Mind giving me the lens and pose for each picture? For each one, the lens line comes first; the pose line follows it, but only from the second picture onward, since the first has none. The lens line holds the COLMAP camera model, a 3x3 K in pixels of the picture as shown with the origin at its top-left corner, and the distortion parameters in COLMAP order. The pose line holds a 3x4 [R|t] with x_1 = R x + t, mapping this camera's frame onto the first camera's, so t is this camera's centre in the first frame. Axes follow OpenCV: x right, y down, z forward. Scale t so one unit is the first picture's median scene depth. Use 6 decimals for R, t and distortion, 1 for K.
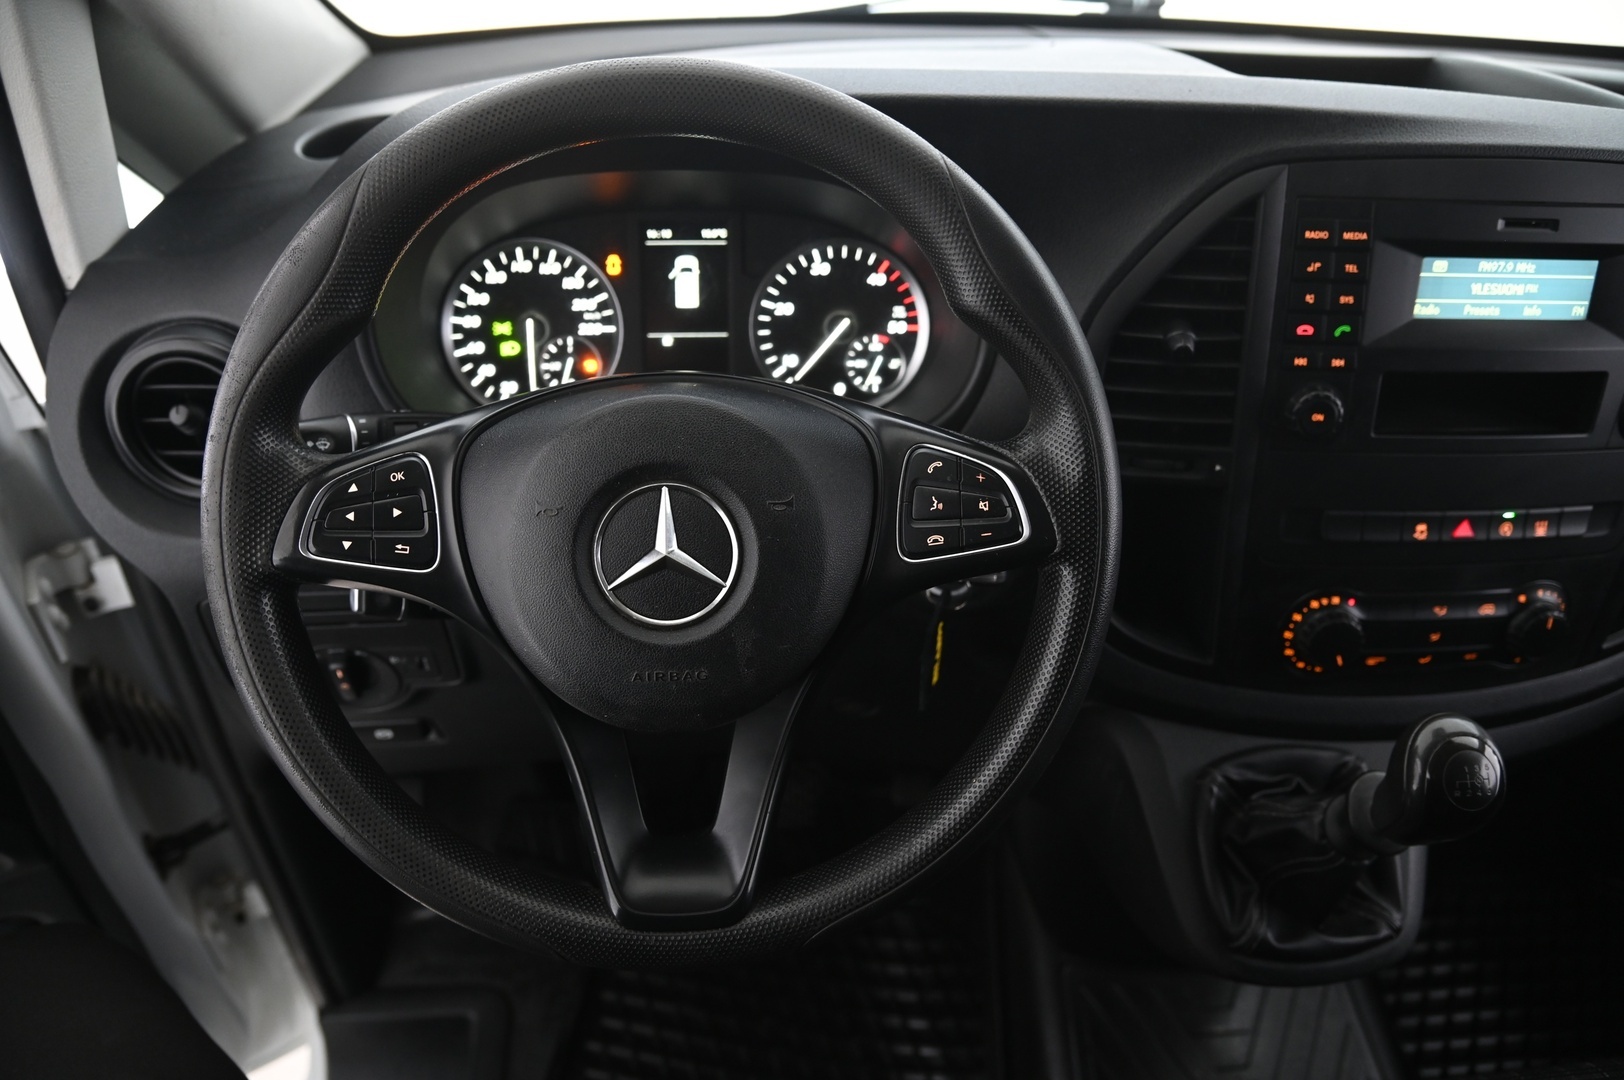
lens RADIAL K [[1107.3, 0, 812.0], [0, 1107.3, 540.0], [0, 0, 1]] dist [-0.109188, 0.051964]
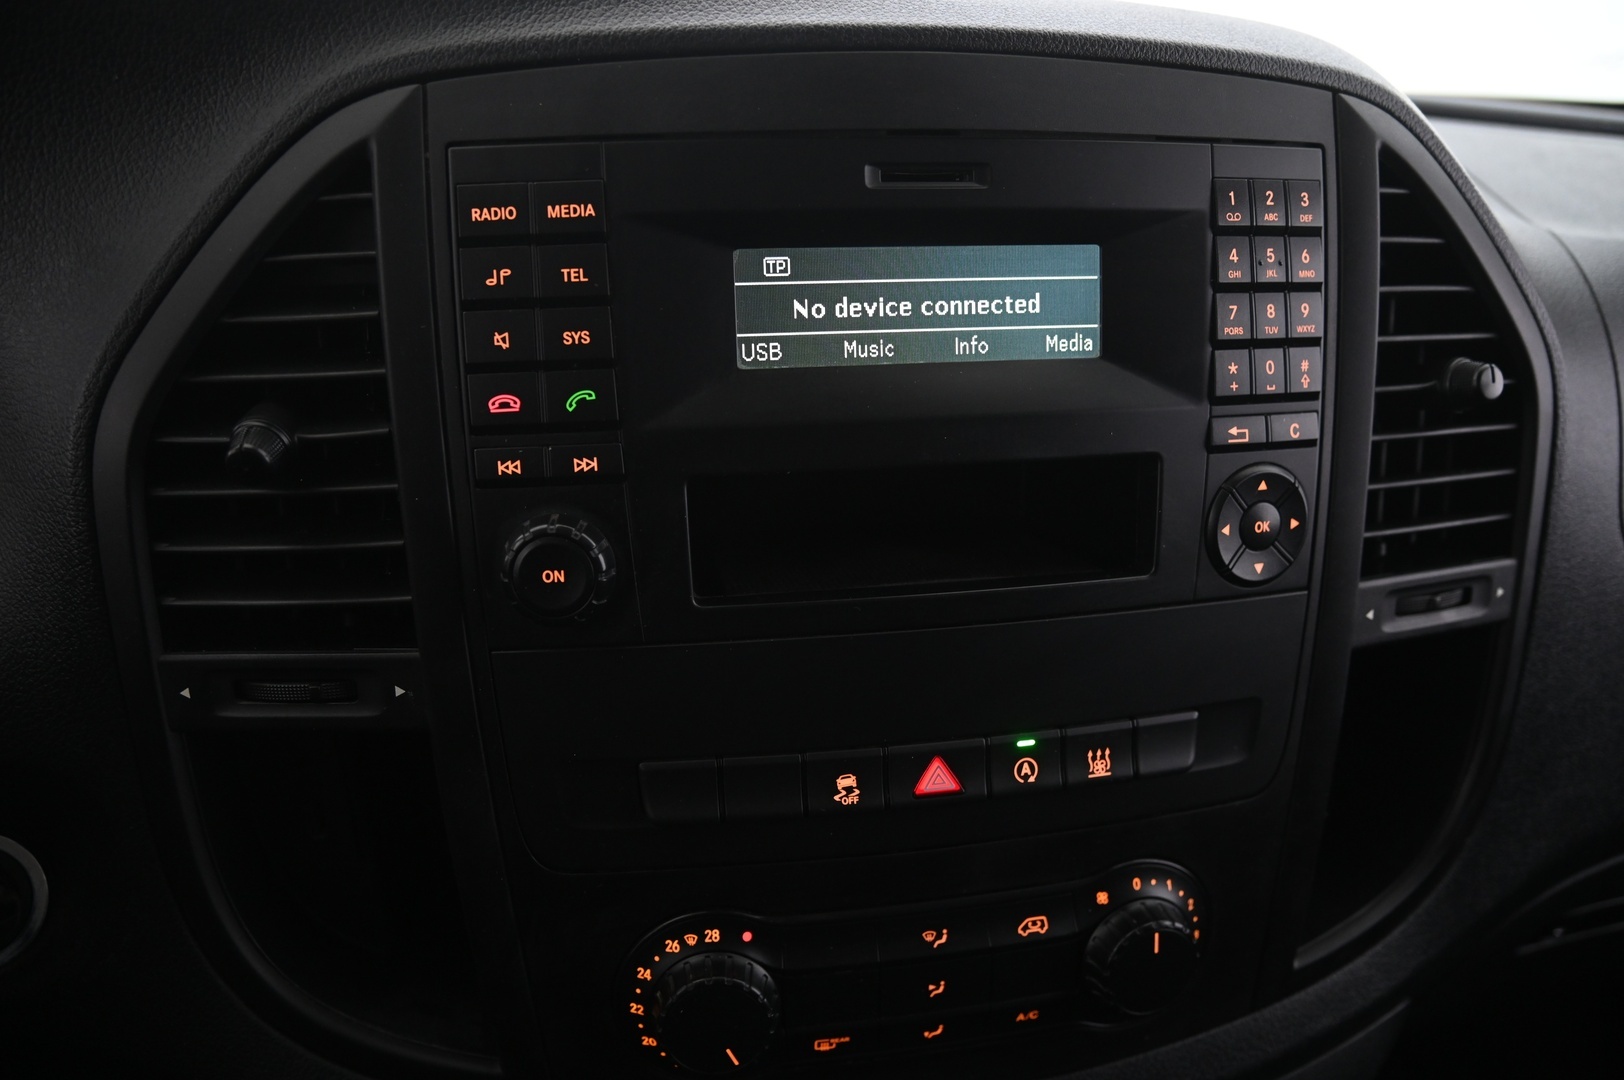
lens RADIAL K [[1225.2, 0, 812.0], [0, 1225.2, 540.0], [0, 0, 1]] dist [-0.090358, 0.069672]
pose [[0.993462, -0.052971, 0.101129, 0.497057], [0.071426, 0.979445, -0.188640, -0.015501], [-0.089058, 0.194630, 0.976825, 0.418147]]
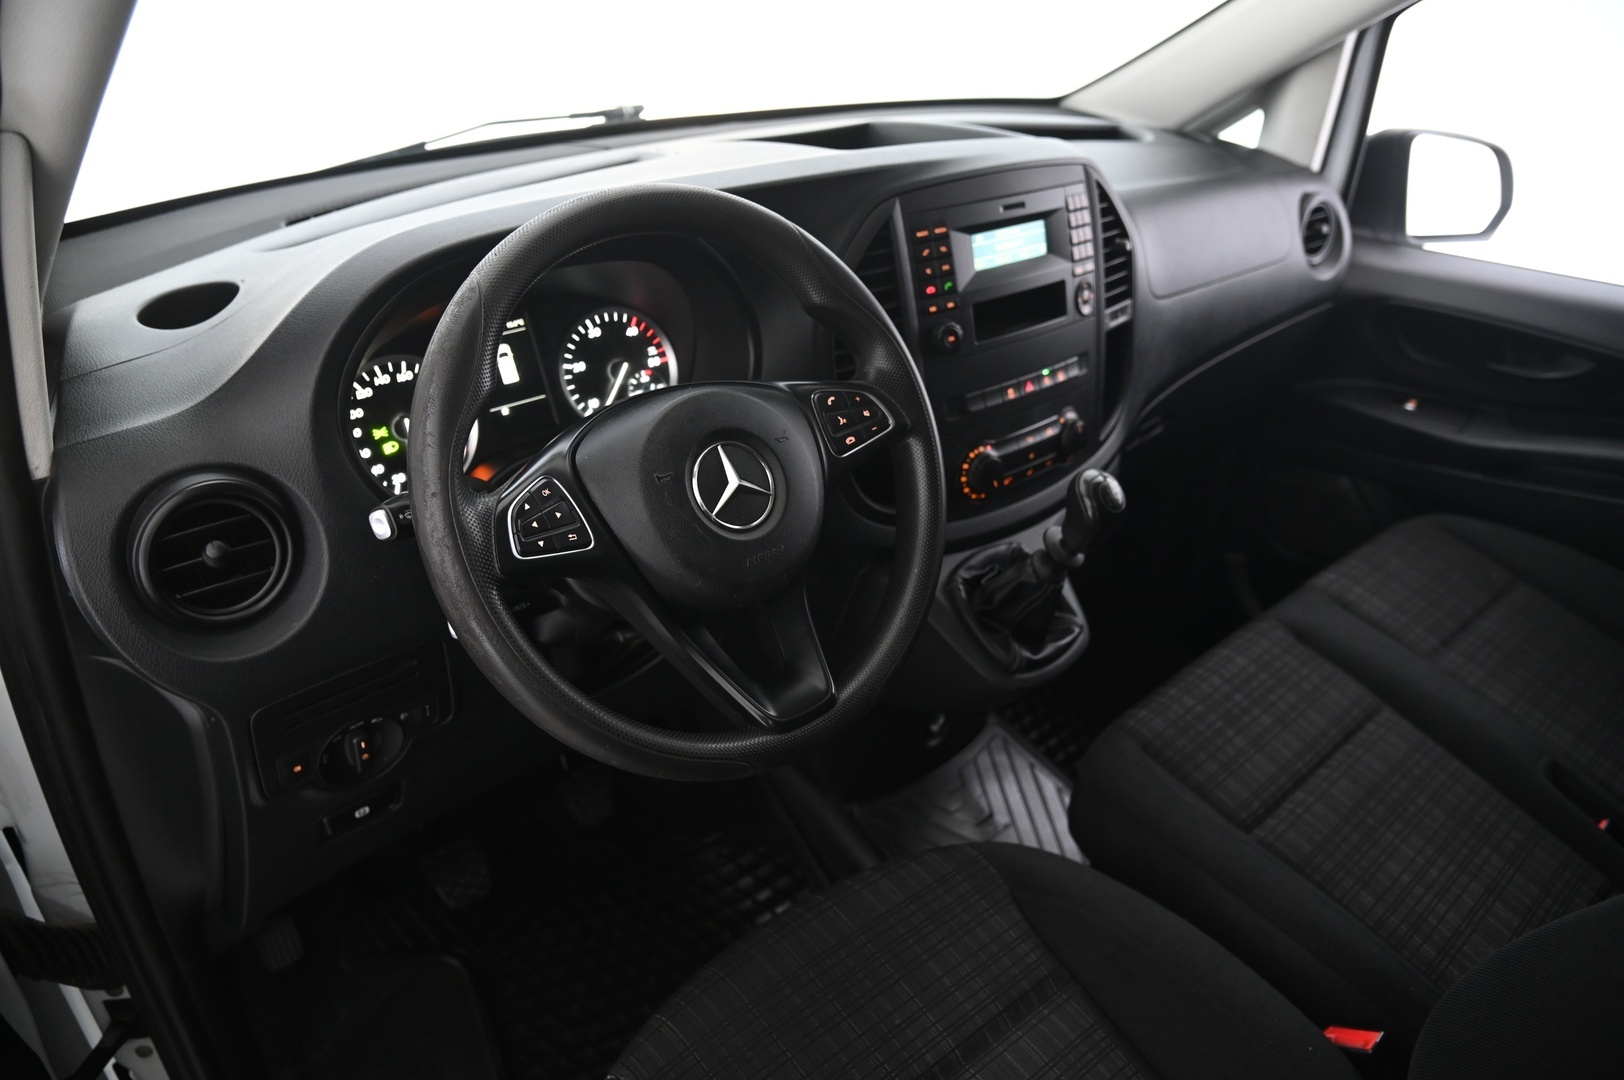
lens RADIAL K [[1107.3, 0, 812.0], [0, 1107.3, 540.0], [0, 0, 1]] dist [-0.109188, 0.051964]
pose [[0.801685, -0.304002, 0.514669, -0.629311], [0.344177, 0.938725, 0.018366, 0.067745], [-0.488716, 0.162413, 0.857192, -0.278342]]
